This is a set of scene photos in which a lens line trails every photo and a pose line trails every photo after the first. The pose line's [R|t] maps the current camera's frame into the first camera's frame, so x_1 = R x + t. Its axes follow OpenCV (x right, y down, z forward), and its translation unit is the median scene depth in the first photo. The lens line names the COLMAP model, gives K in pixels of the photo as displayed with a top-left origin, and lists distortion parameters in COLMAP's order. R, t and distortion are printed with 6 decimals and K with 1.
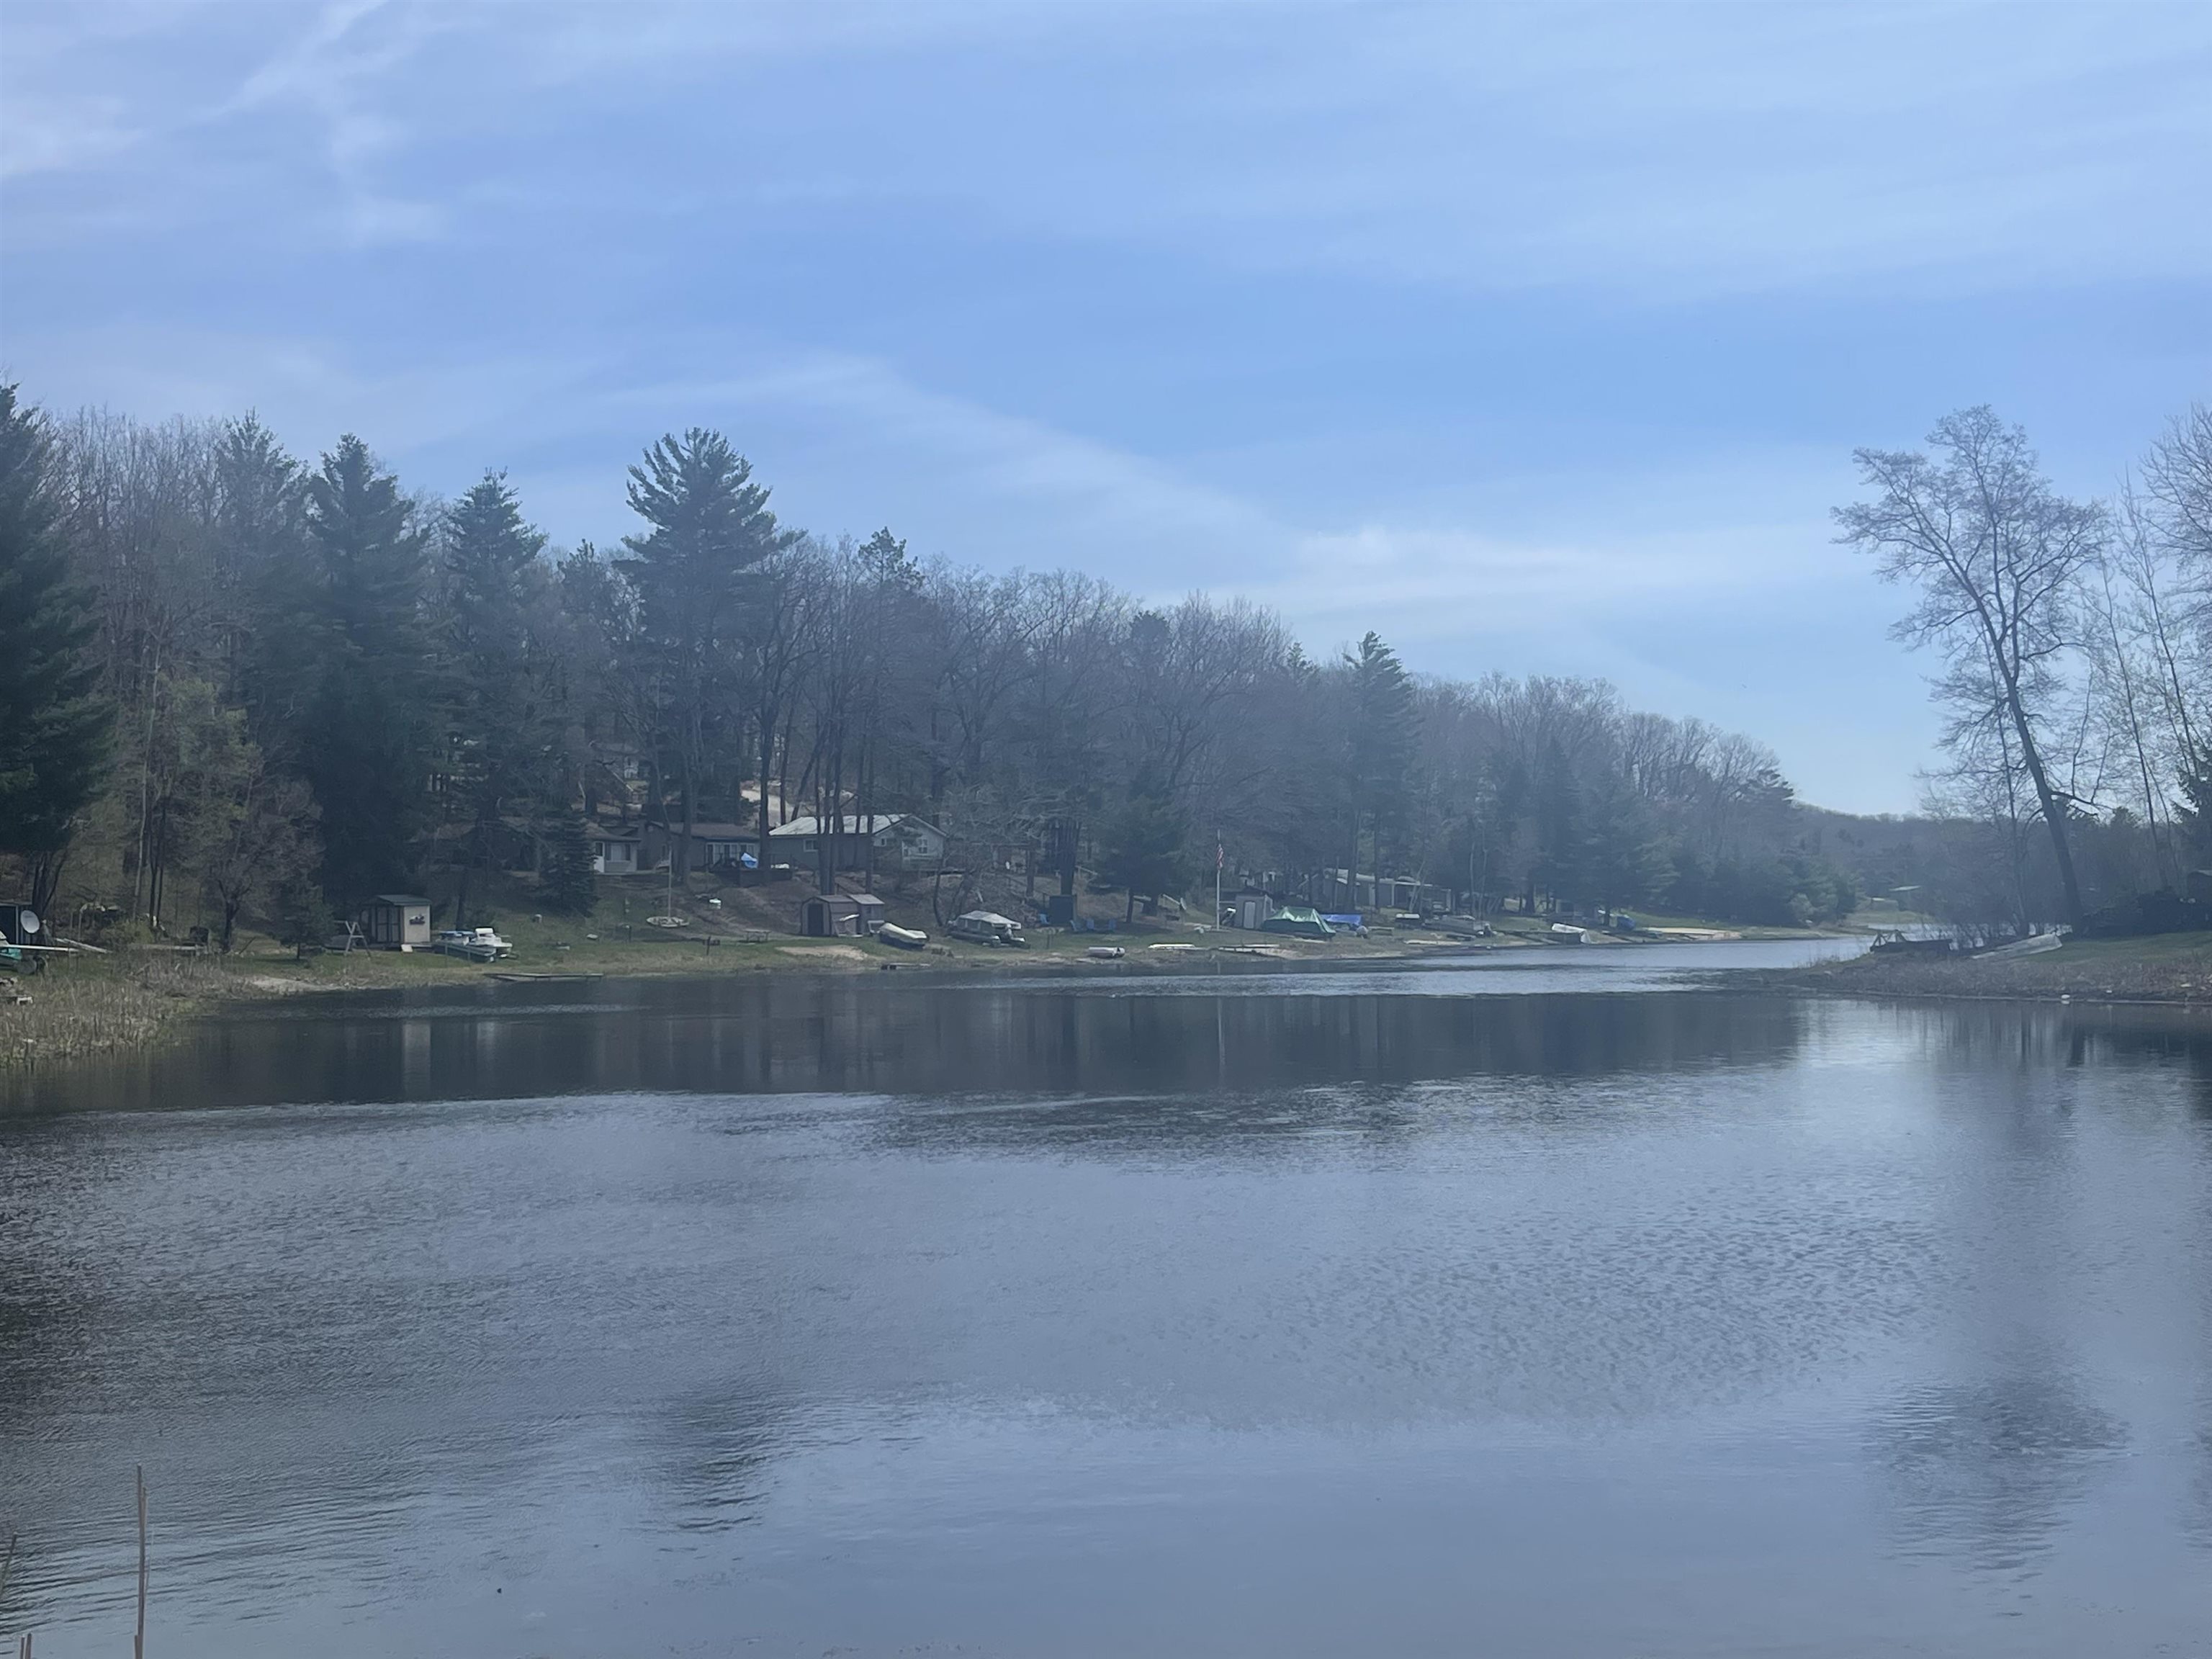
lens RADIAL K [[2860.7, 0, 1114.7], [0, 2860.7, 836.3], [0, 0, 1]] dist [0.001651, 0.000000]
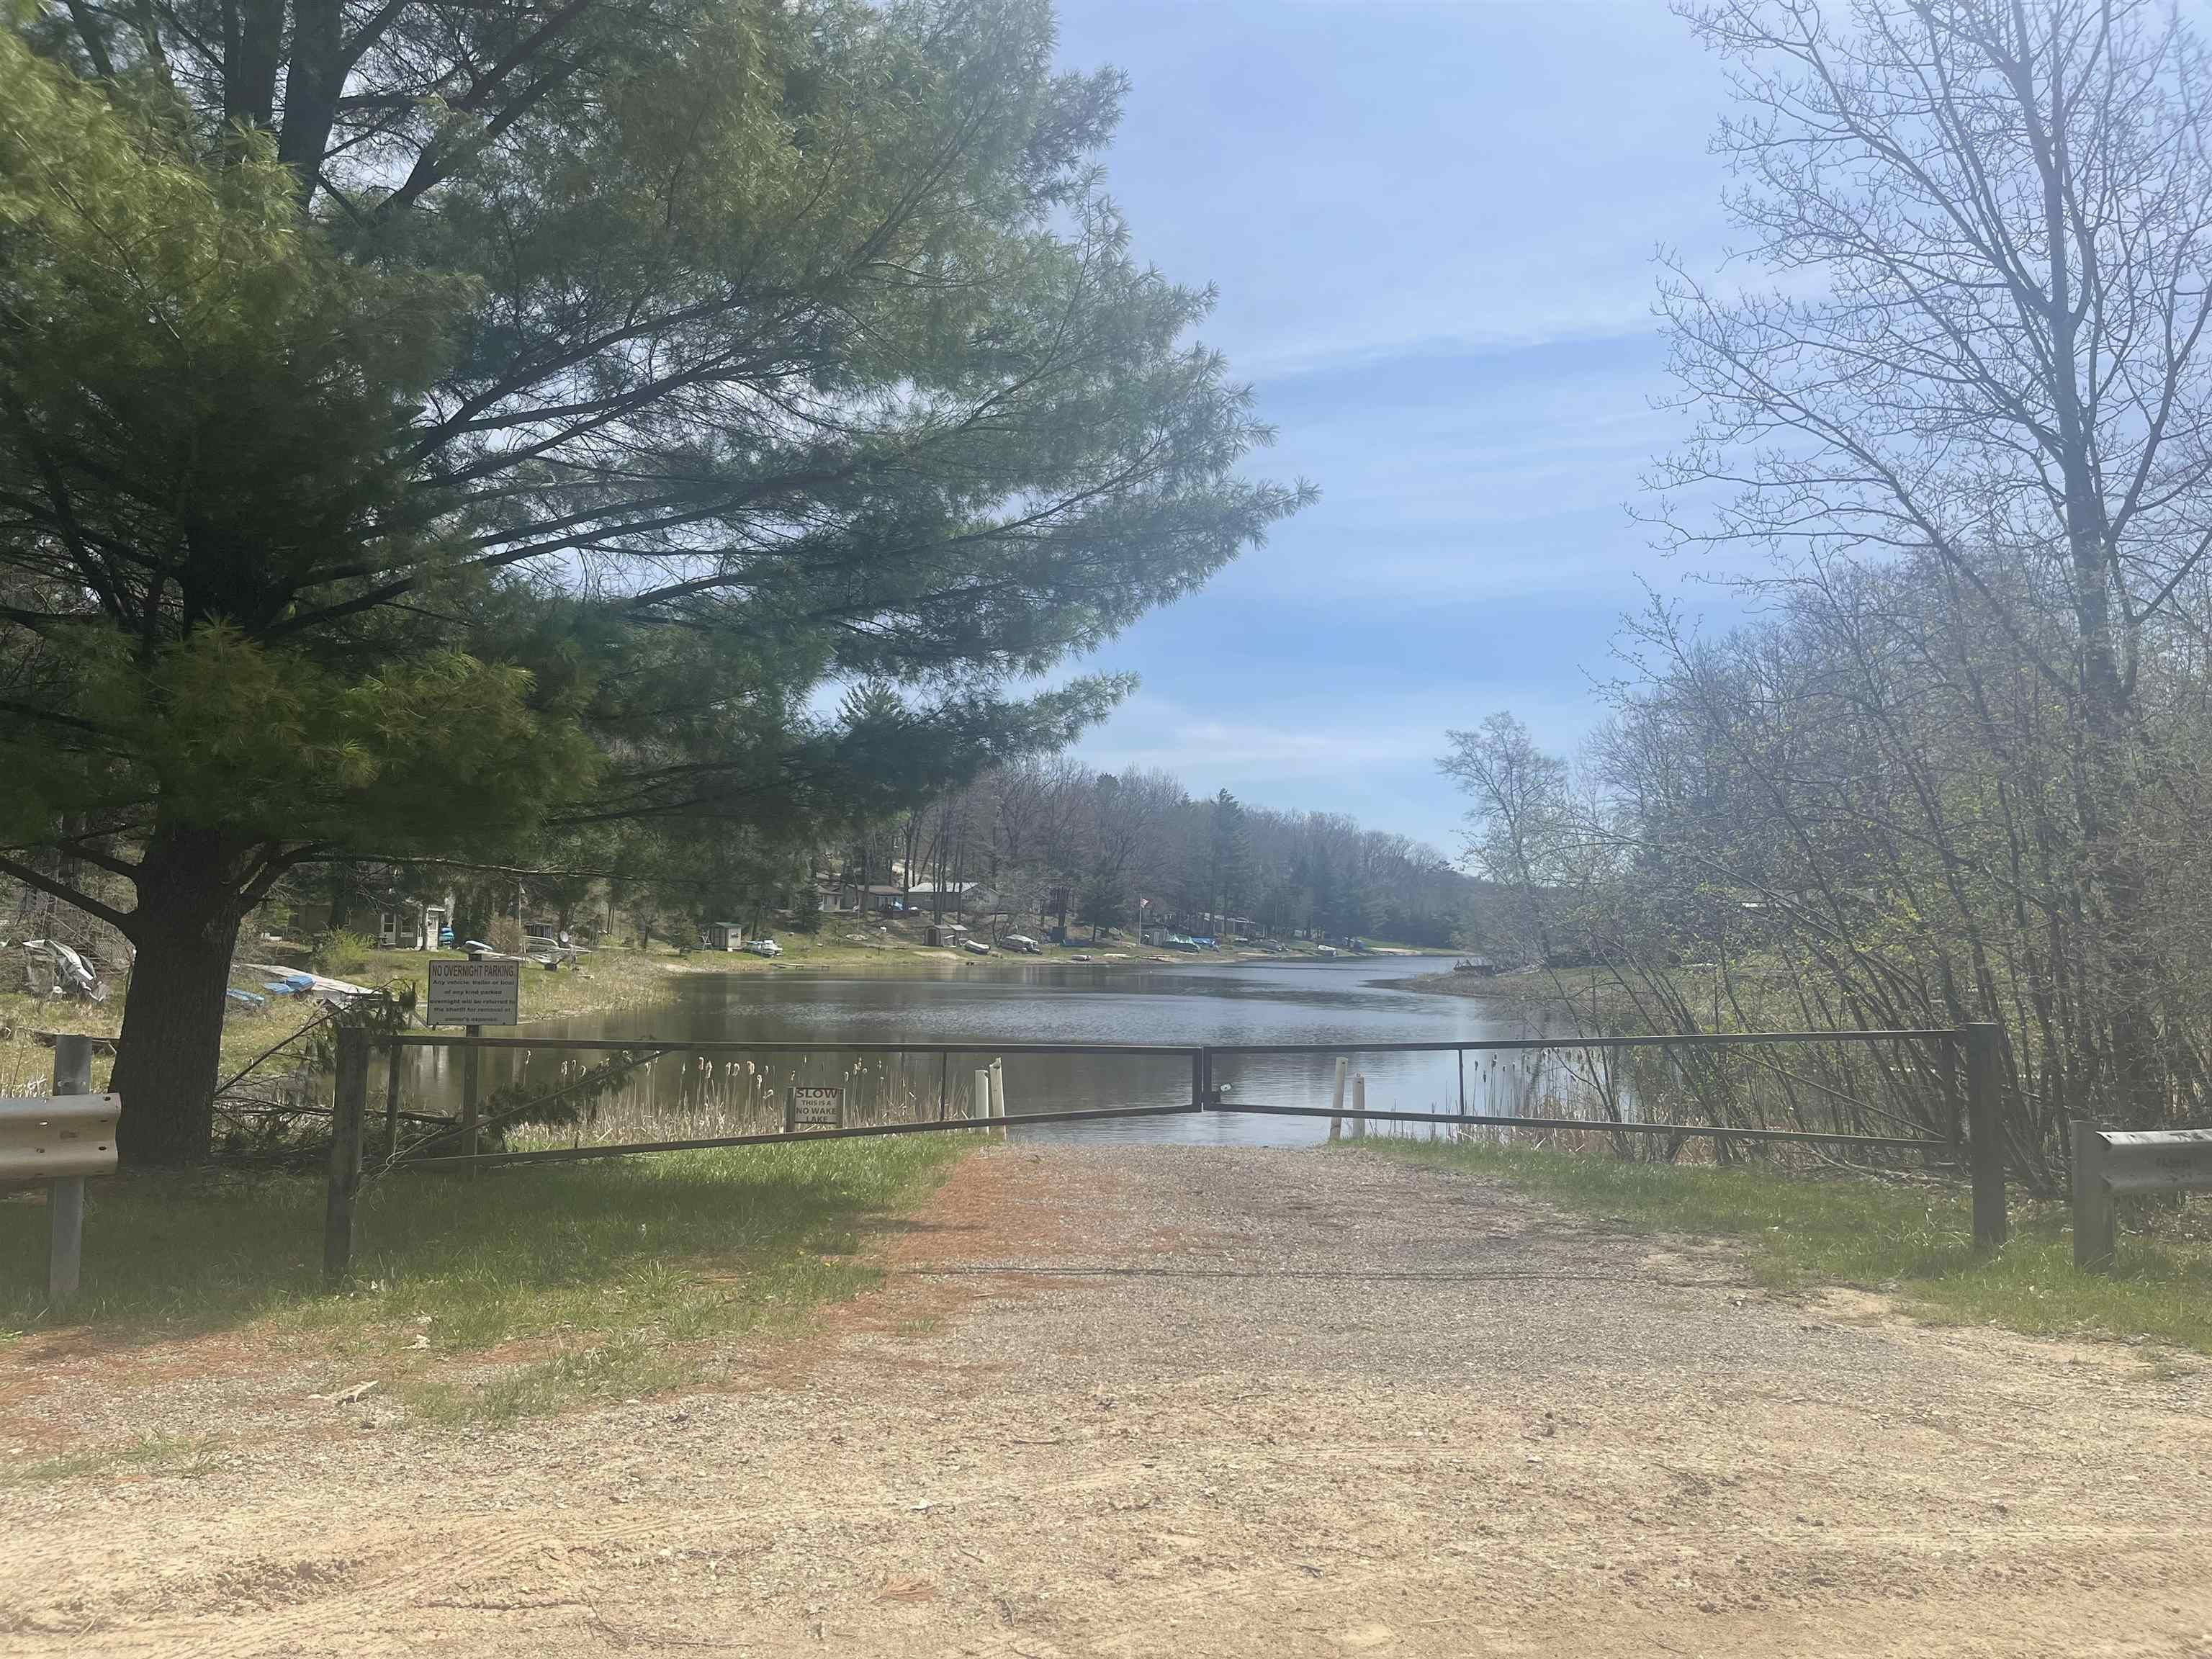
lens RADIAL K [[1666.5, 0, 1103.1], [0, 1666.5, 818.6], [0, 0, 1]] dist [0.007195, -0.002395]
pose [[0.999670, 0.023486, 0.010415, -0.002283], [-0.023089, 0.999060, -0.036695, -0.012302], [-0.011267, 0.036443, 0.999272, -0.131760]]
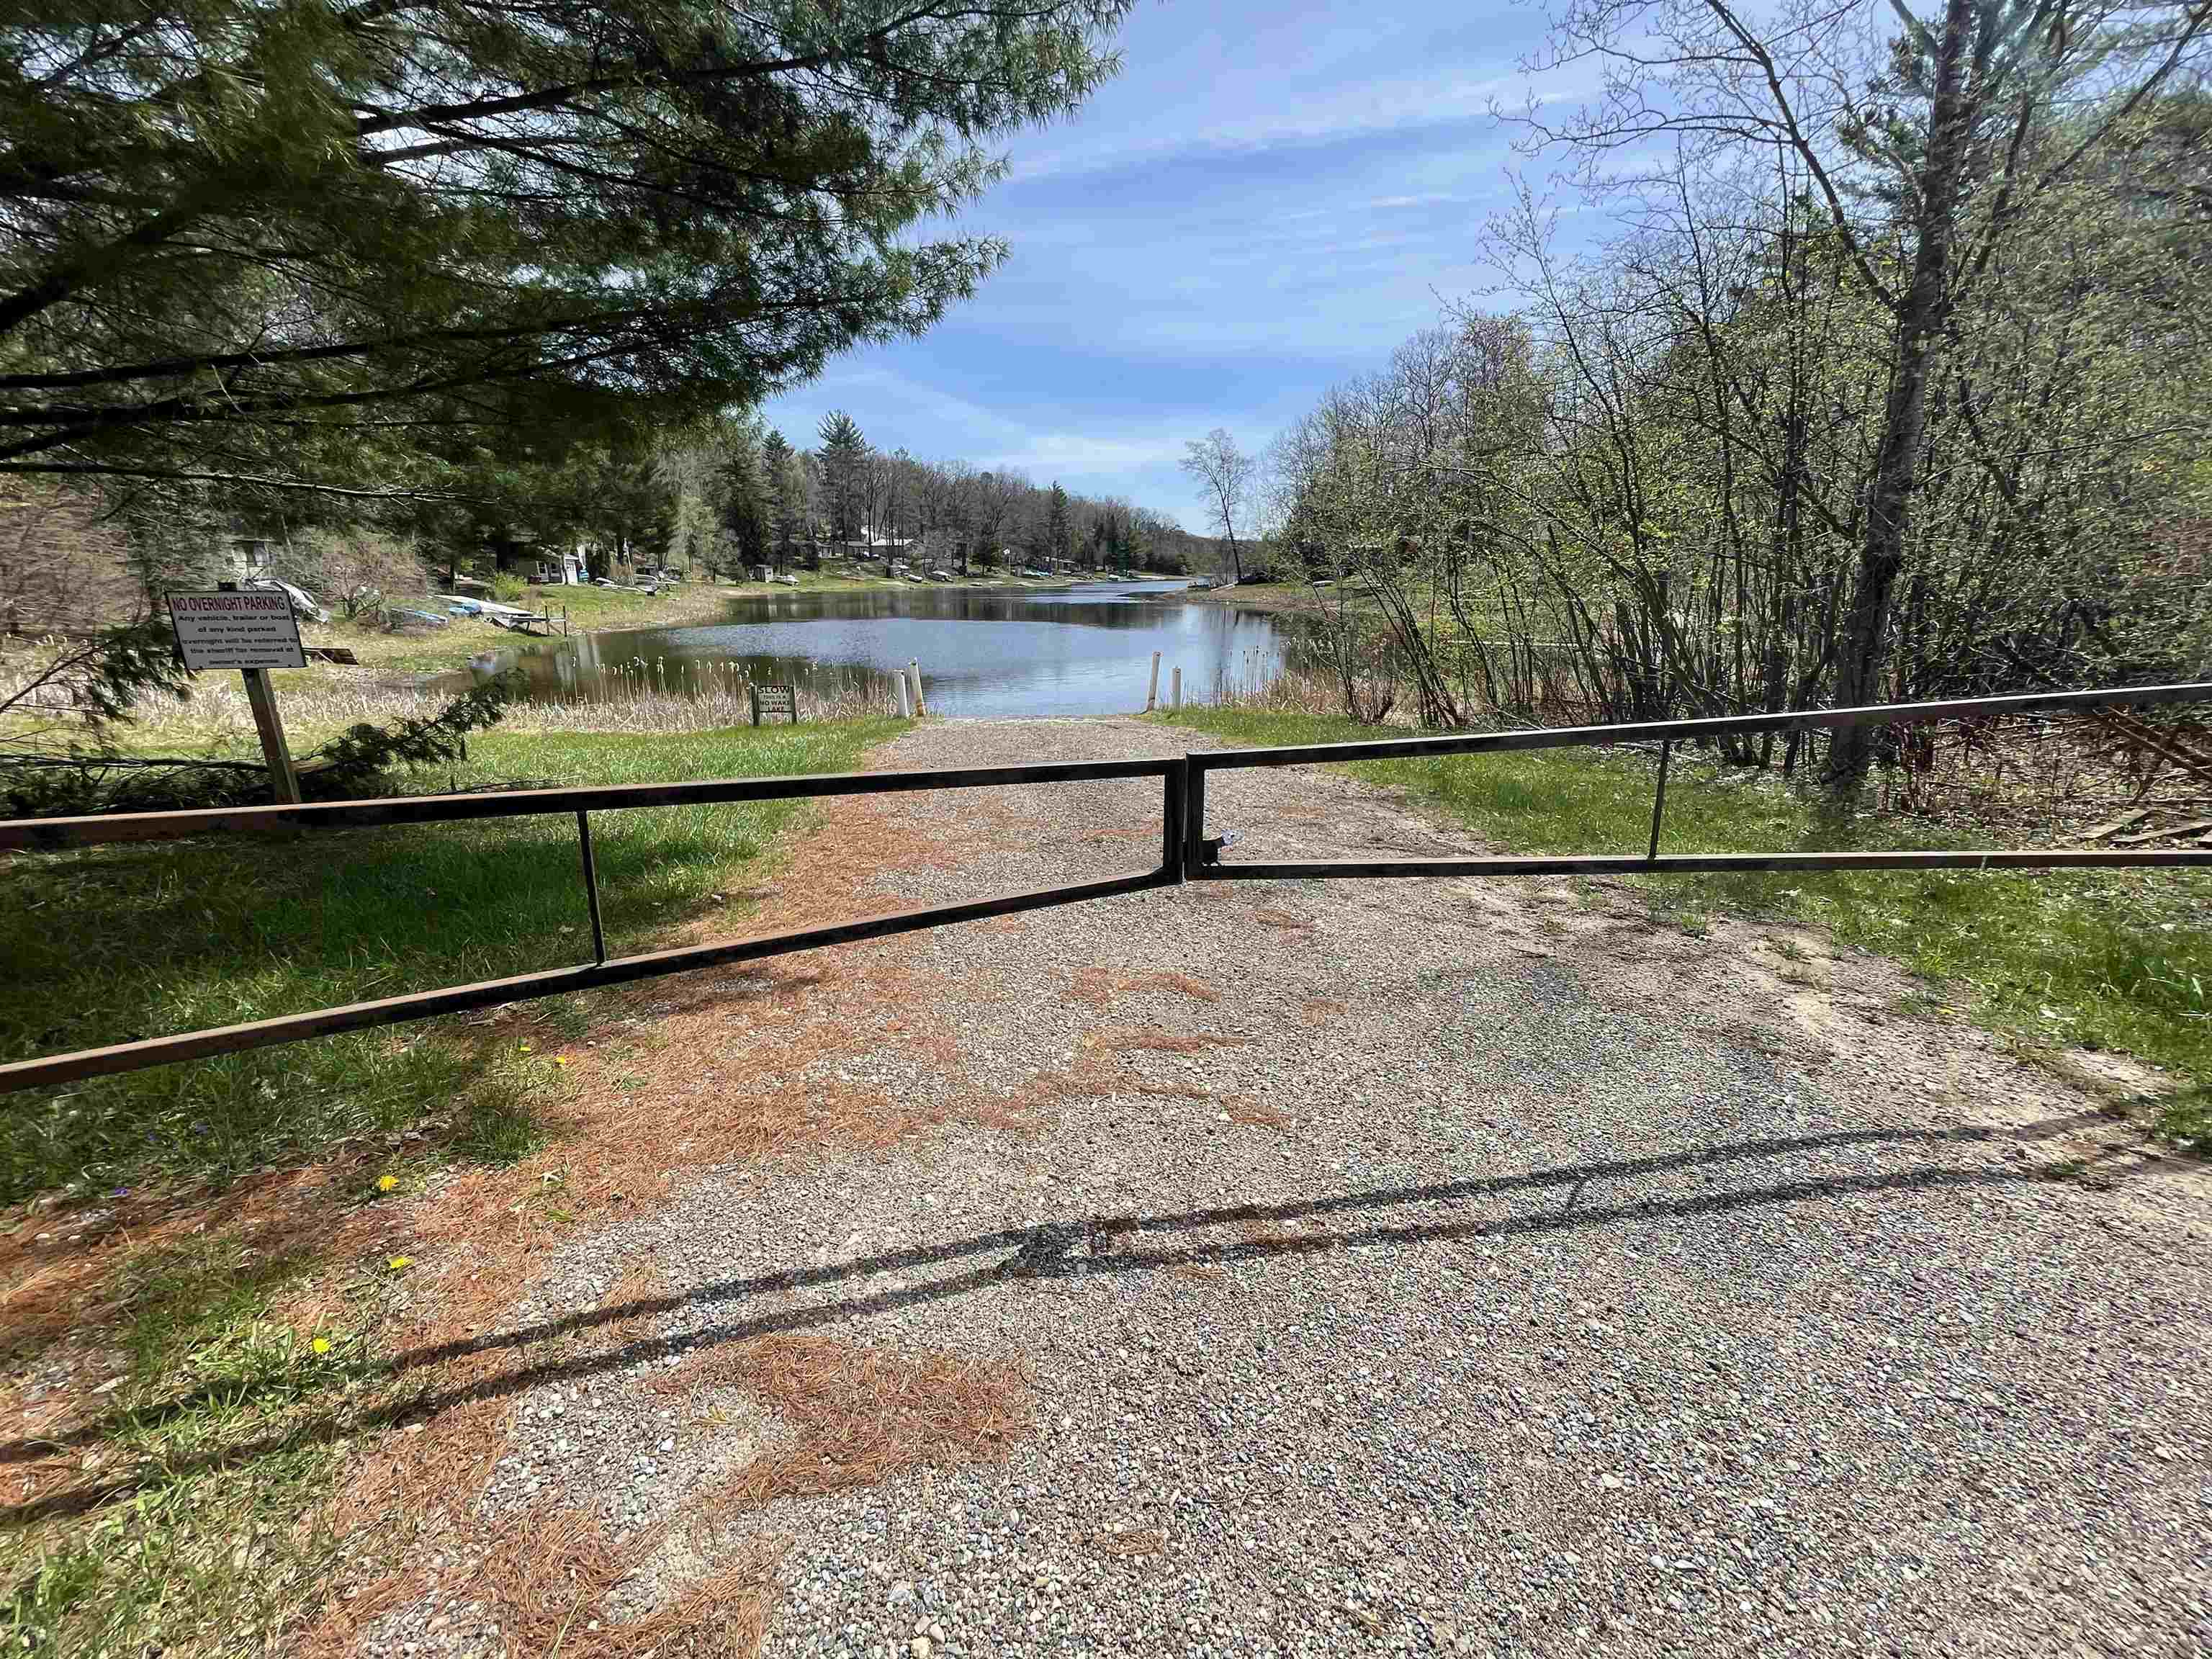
lens RADIAL K [[886.1, 0, 1103.6], [0, 886.1, 840.5], [0, 0, 1]] dist [-0.000194, -0.000155]
pose [[0.990689, -0.028960, 0.133026, -0.001791], [-0.015436, 0.946919, 0.321102, -0.010895], [-0.135264, -0.320166, 0.937655, -0.105954]]
